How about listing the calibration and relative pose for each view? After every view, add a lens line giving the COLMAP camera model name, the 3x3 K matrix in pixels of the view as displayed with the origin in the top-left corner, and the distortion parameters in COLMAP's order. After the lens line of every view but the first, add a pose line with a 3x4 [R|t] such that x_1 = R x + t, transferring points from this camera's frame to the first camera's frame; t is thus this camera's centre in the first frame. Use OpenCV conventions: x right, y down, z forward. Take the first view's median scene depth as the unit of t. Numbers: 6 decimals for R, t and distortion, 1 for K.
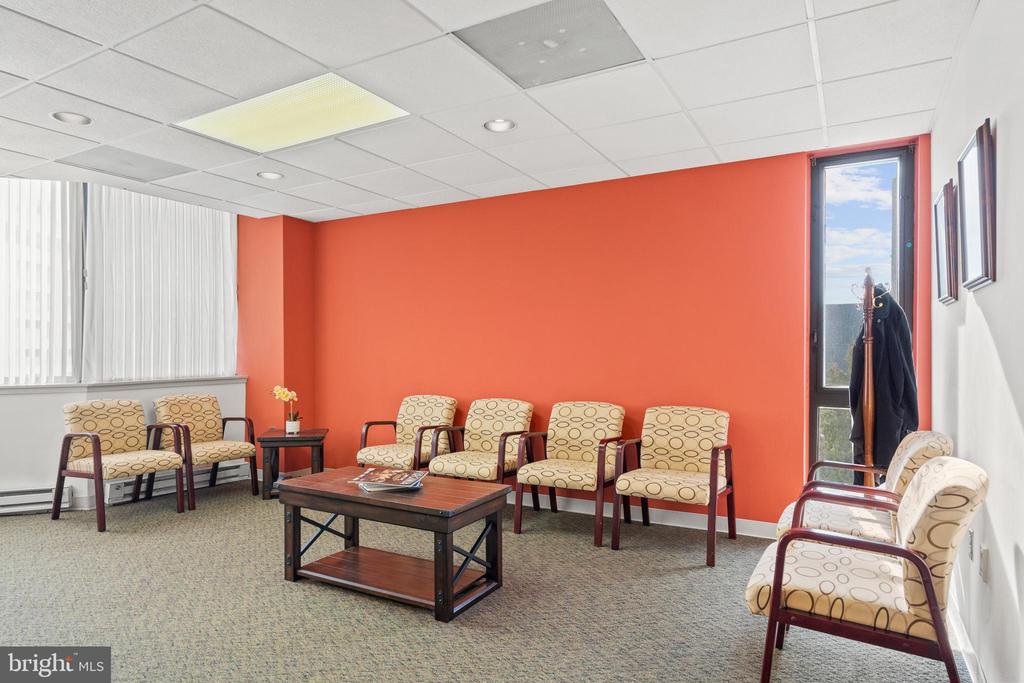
lens RADIAL K [[611.0, 0, 514.0], [0, 611.0, 355.1], [0, 0, 1]] dist [0.000410, -0.001251]
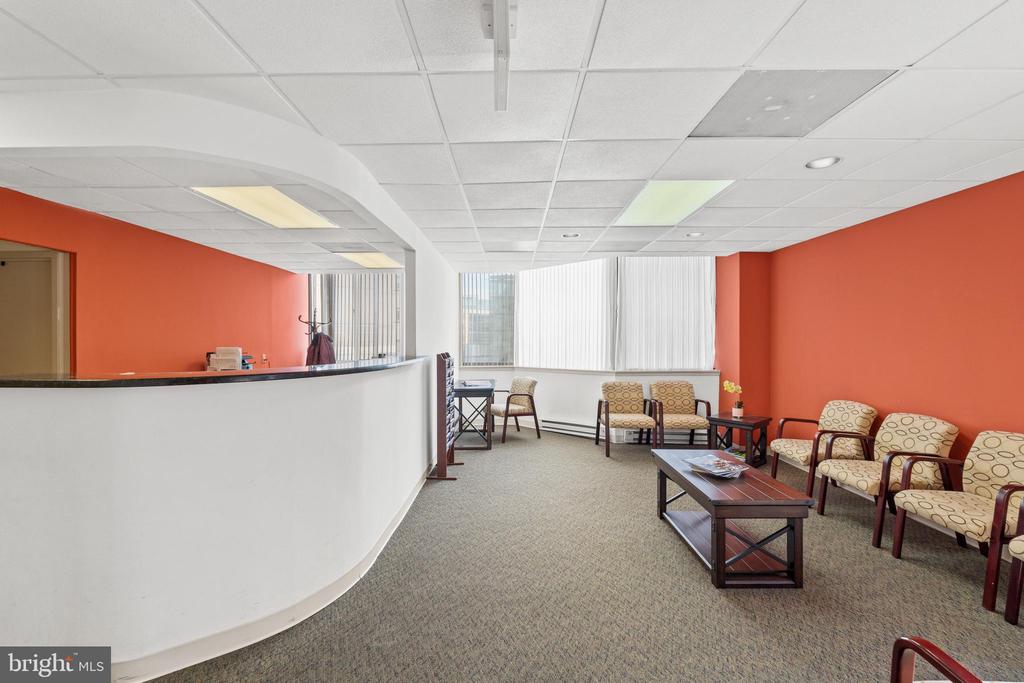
lens RADIAL K [[460.2, 0, 510.0], [0, 460.2, 340.3], [0, 0, 1]] dist [-0.004239, 0.000044]
pose [[0.484930, 0.009845, -0.874498, 0.315368], [-0.006972, 0.999948, 0.007391, -0.050390], [0.874525, 0.002513, 0.484973, 0.098707]]
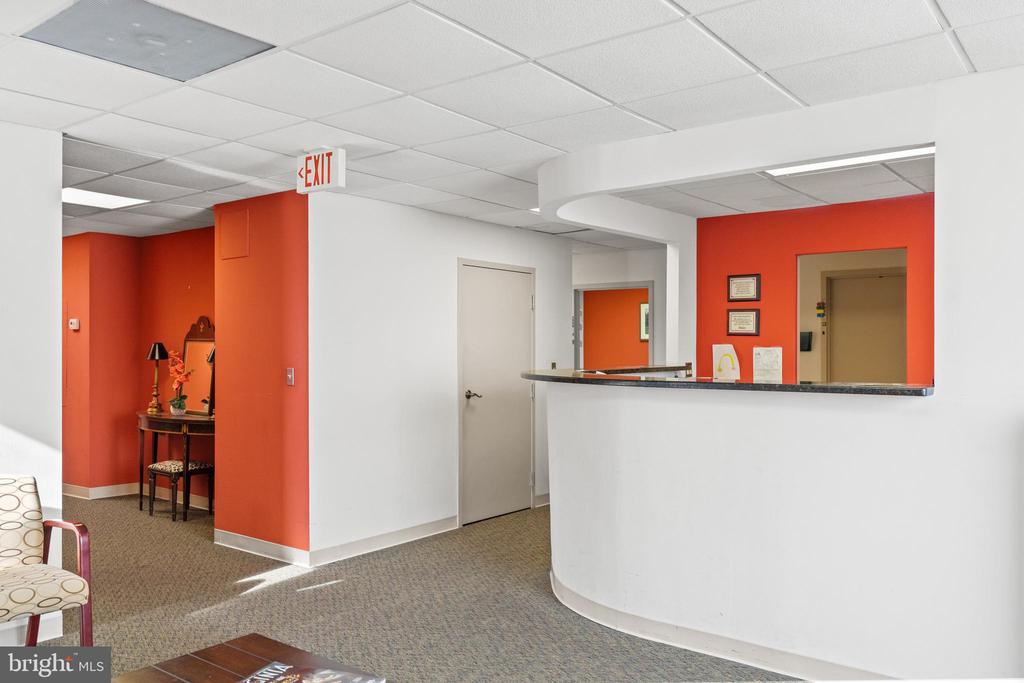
lens RADIAL K [[816.0, 0, 493.9], [0, 816.0, 346.4], [0, 0, 1]] dist [0.012781, -0.003840]
pose [[-0.984579, 0.006703, 0.174811, -0.336073], [0.008452, 0.999921, 0.009266, -0.054856], [-0.174735, 0.010601, -0.984558, 1.139934]]
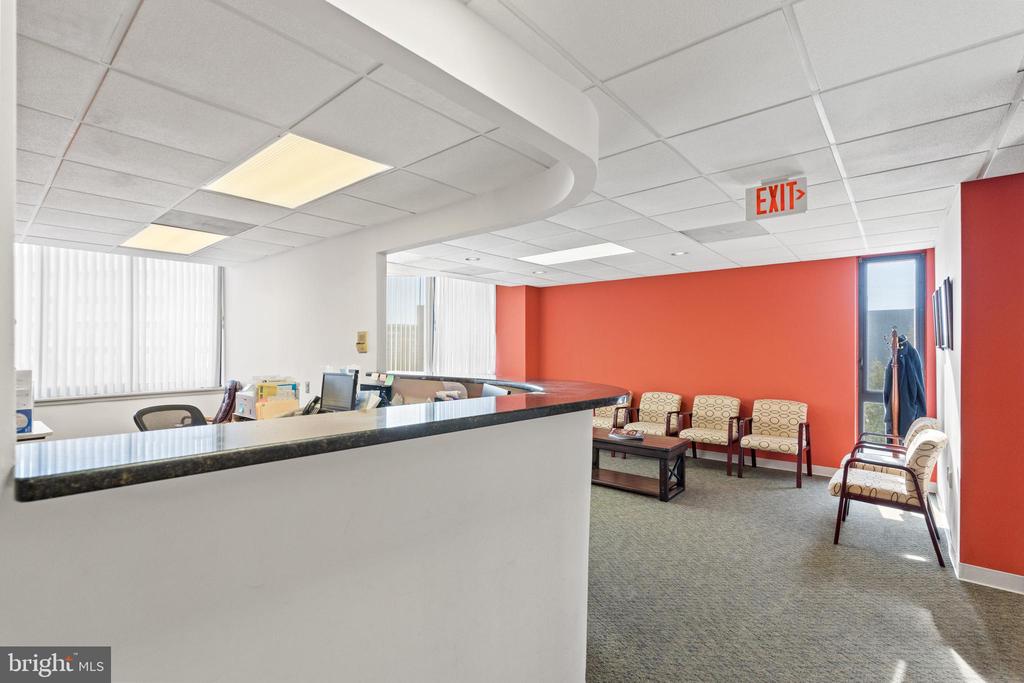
lens RADIAL K [[460.2, 0, 516.5], [0, 460.2, 344.0], [0, 0, 1]] dist [-0.004239, 0.000044]
pose [[0.982941, 0.002589, -0.183903, -0.201522], [-0.005425, 0.999874, -0.014921, -0.048512], [0.183841, 0.015665, 0.982831, -0.403572]]
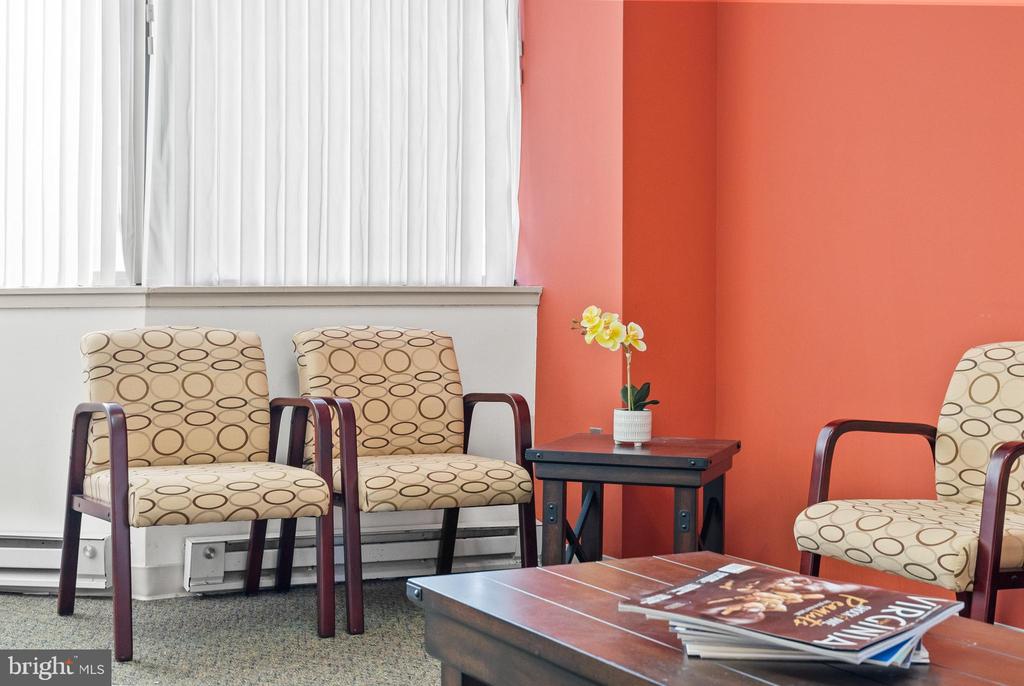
lens RADIAL K [[1442.1, 0, 508.5], [0, 1442.1, 333.1], [0, 0, 1]] dist [-0.002827, 0.000000]
pose [[0.853138, 0.017577, -0.521389, -0.002913], [-0.008032, 0.999756, 0.020562, 0.057450], [0.521624, -0.013354, 0.853071, 0.326617]]
